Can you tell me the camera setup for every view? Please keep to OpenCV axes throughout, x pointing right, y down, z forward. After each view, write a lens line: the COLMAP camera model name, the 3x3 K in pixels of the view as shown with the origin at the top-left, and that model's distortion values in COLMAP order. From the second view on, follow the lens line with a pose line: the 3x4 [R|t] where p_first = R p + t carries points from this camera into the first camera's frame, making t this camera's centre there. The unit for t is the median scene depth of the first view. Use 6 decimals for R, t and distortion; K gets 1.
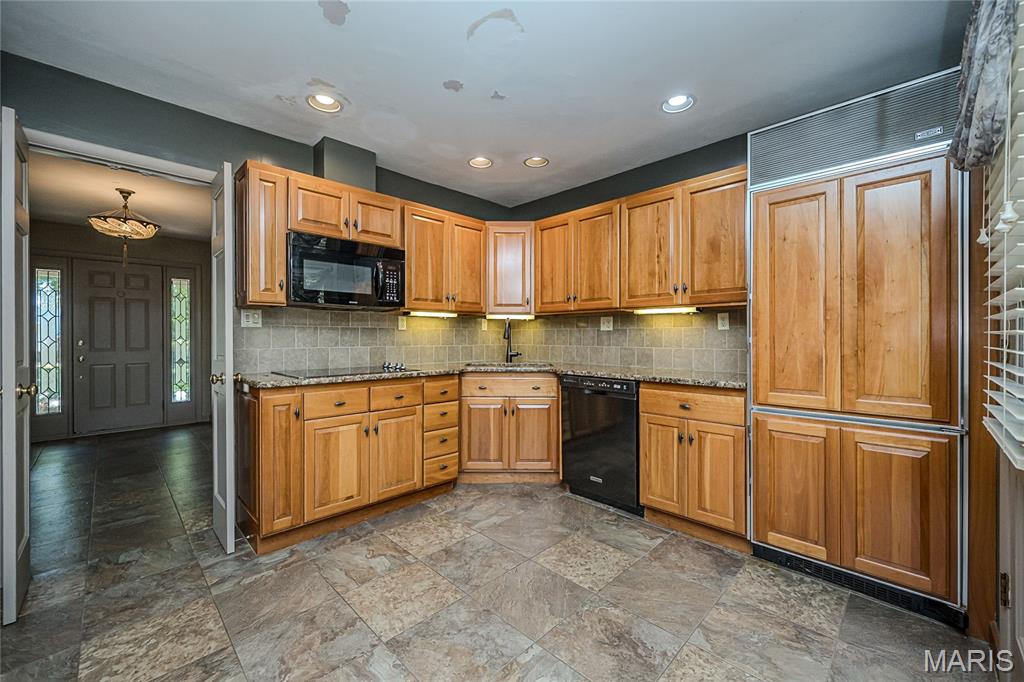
lens RADIAL K [[406.1, 0, 514.5], [0, 406.1, 337.6], [0, 0, 1]] dist [-0.000824, 0.000234]
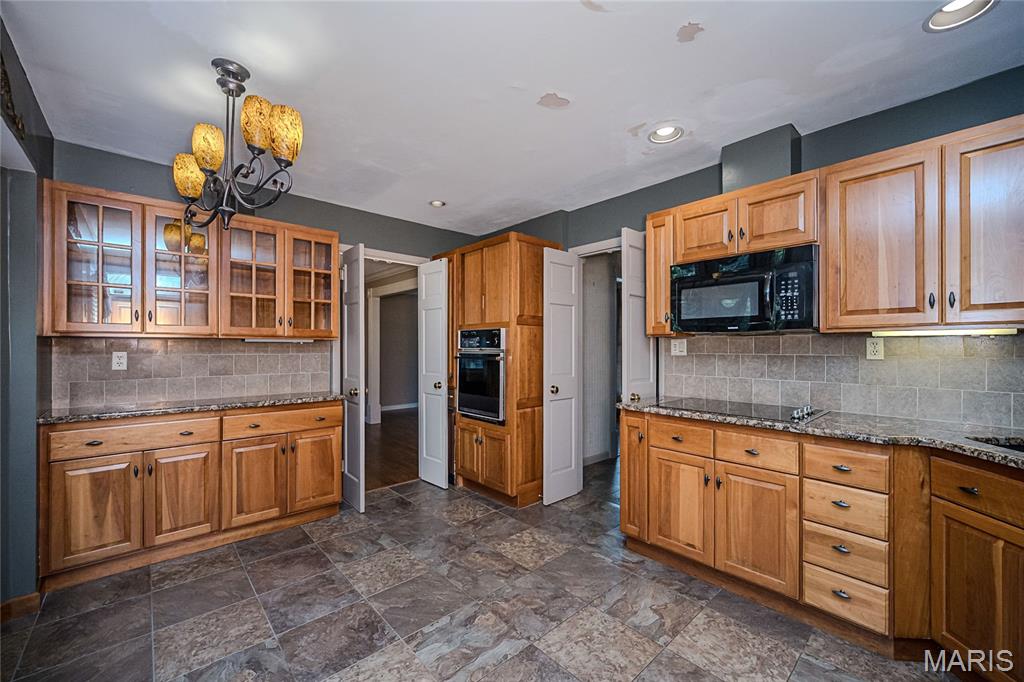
lens RADIAL K [[413.1, 0, 510.7], [0, 413.1, 343.9], [0, 0, 1]] dist [0.001116, 0.000045]
pose [[-0.055302, -0.002564, -0.998466, 0.536707], [-0.001480, 0.999996, -0.002486, -0.055273], [0.998469, 0.001341, -0.055305, 0.639287]]
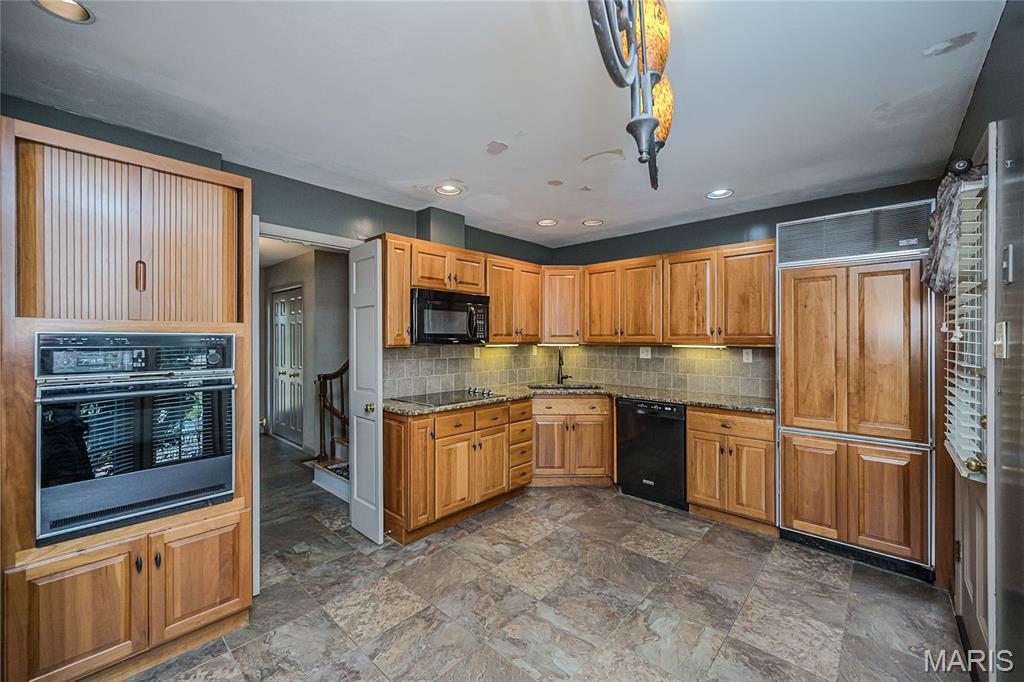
lens RADIAL K [[406.1, 0, 510.1], [0, 406.1, 338.2], [0, 0, 1]] dist [0.000996, -0.000306]
pose [[0.999312, -0.000037, 0.037096, -0.303503], [0.000140, 0.999996, -0.002766, -0.102423], [-0.037096, 0.002769, 0.999308, -0.265396]]
